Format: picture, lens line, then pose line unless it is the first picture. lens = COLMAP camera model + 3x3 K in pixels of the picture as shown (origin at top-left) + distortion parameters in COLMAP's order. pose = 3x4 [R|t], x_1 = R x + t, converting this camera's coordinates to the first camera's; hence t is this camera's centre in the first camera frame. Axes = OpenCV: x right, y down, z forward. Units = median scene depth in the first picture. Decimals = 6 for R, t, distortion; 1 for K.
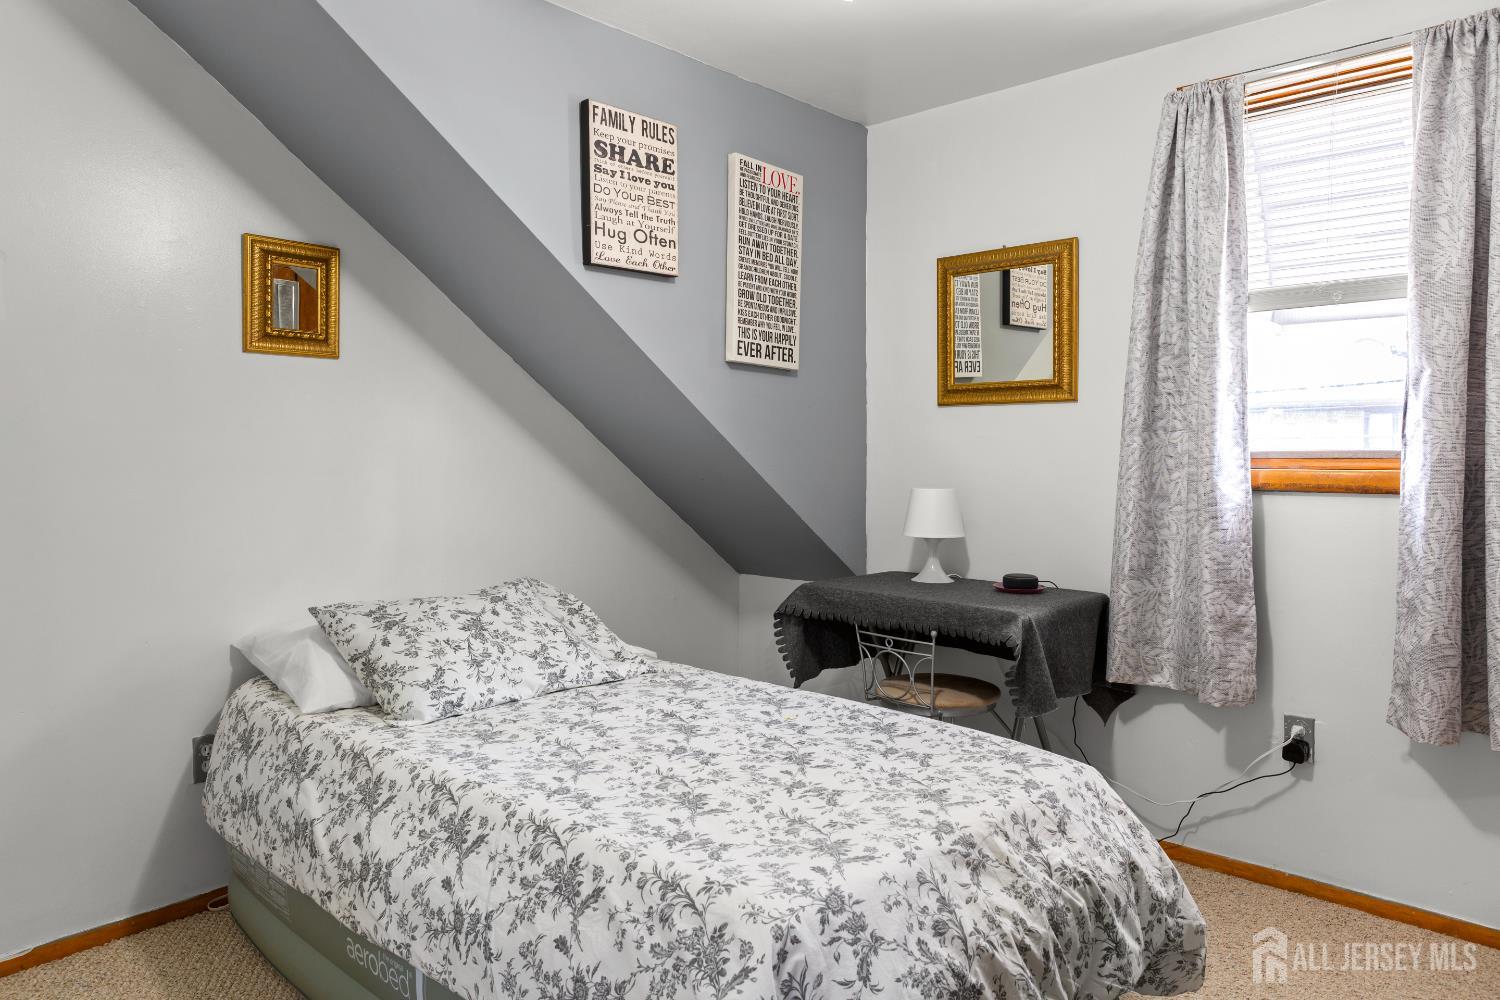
lens RADIAL K [[1010.8, 0, 747.9], [0, 1010.8, 491.3], [0, 0, 1]] dist [0.009892, -0.005723]
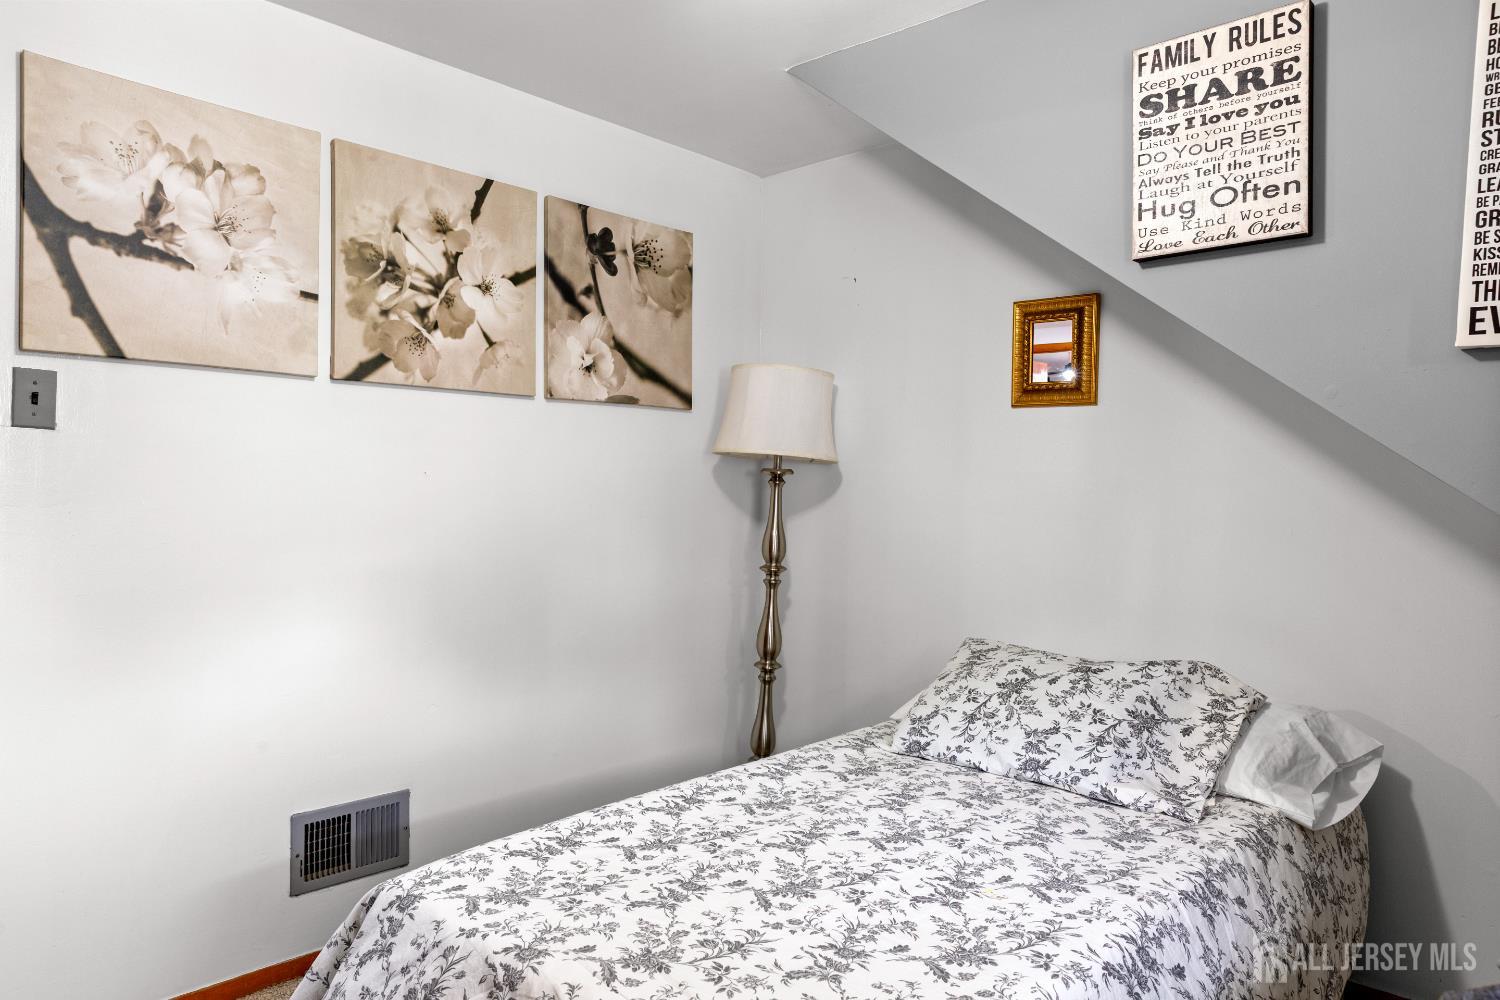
lens RADIAL K [[1010.8, 0, 762.5], [0, 1010.8, 514.2], [0, 0, 1]] dist [0.009892, -0.005723]
pose [[-0.001438, 0.032448, -0.999472, 0.609083], [-0.059417, 0.997705, 0.032476, -0.038085], [0.998232, 0.059432, 0.000494, 0.705792]]
